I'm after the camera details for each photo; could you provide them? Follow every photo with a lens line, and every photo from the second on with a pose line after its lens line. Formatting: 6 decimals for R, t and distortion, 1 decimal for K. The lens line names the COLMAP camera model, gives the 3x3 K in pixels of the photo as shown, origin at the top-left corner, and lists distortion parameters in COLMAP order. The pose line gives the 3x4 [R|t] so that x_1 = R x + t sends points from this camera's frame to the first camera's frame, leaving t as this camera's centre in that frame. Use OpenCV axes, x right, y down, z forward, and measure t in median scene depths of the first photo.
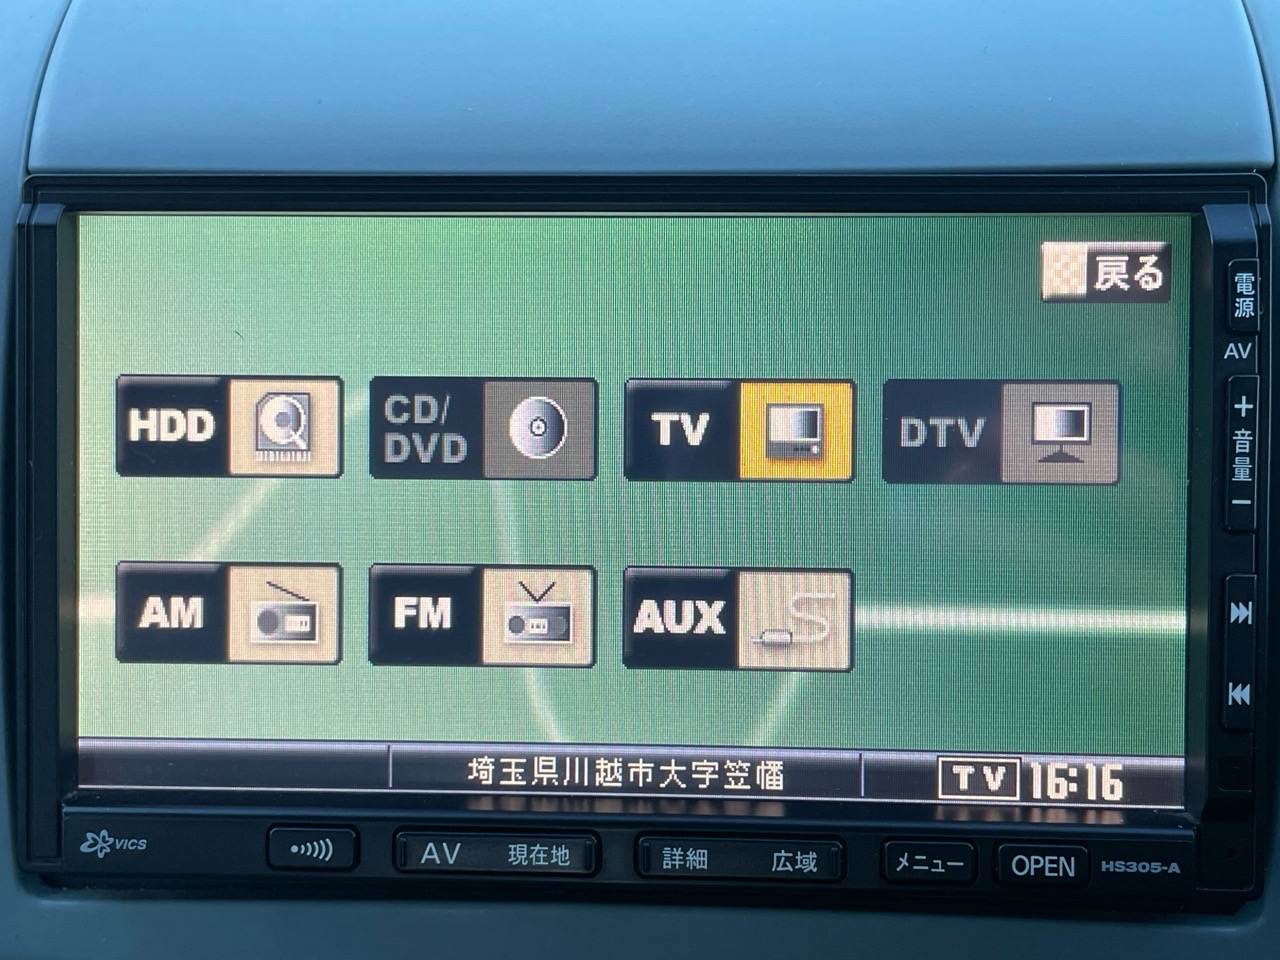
lens RADIAL K [[1607.8, 0, 639.4], [0, 1607.8, 480.2], [0, 0, 1]] dist [0.039459, 0.000000]
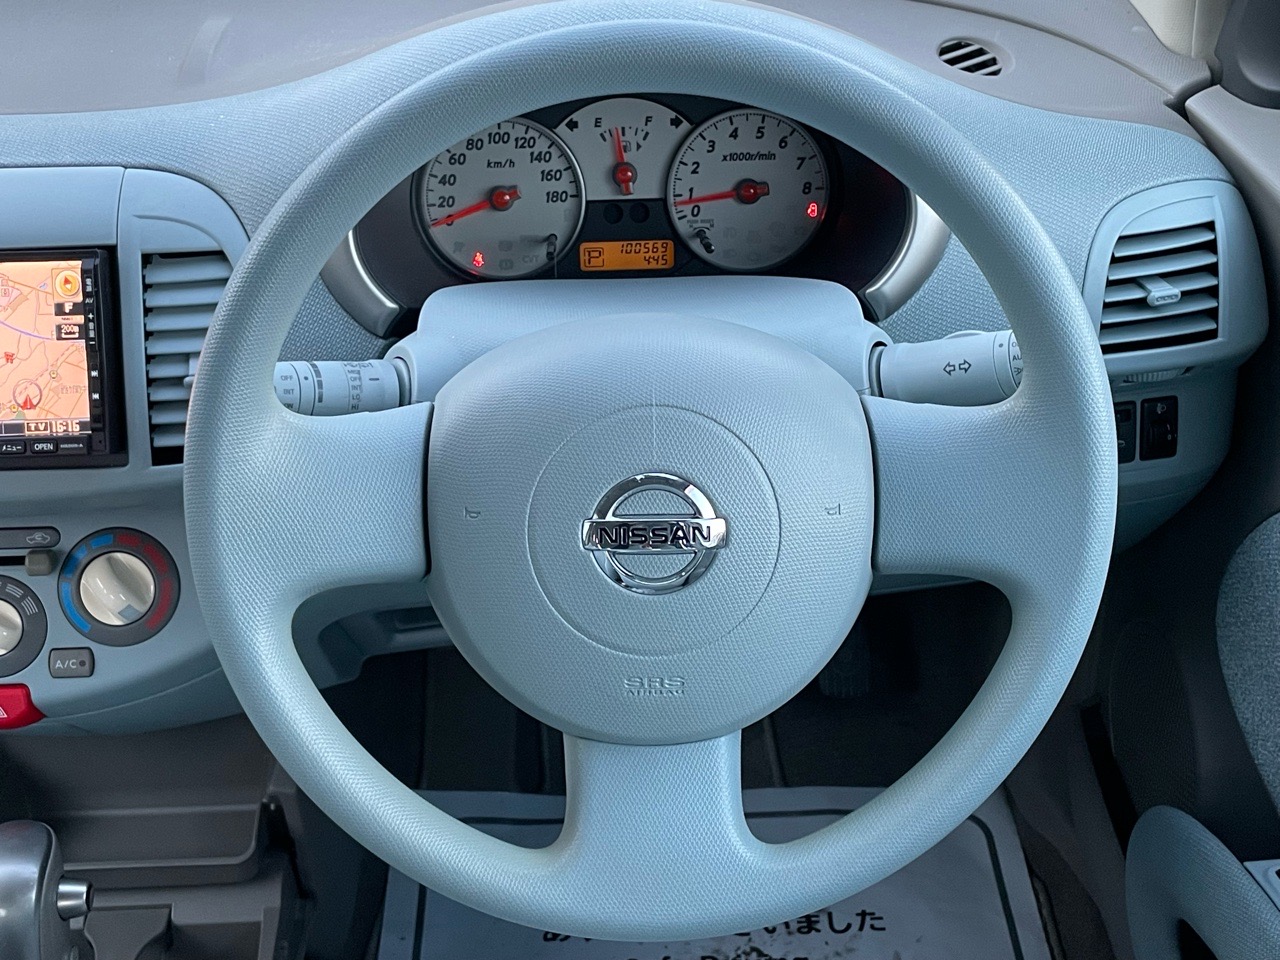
lens RADIAL K [[1607.8, 0, 640.5], [0, 1607.8, 478.4], [0, 0, 1]] dist [0.039459, 0.000000]
pose [[0.993526, -0.041958, 0.105572, 1.181306], [0.033512, 0.996188, 0.080544, 0.064733], [-0.108548, -0.076484, 0.991144, -2.693478]]
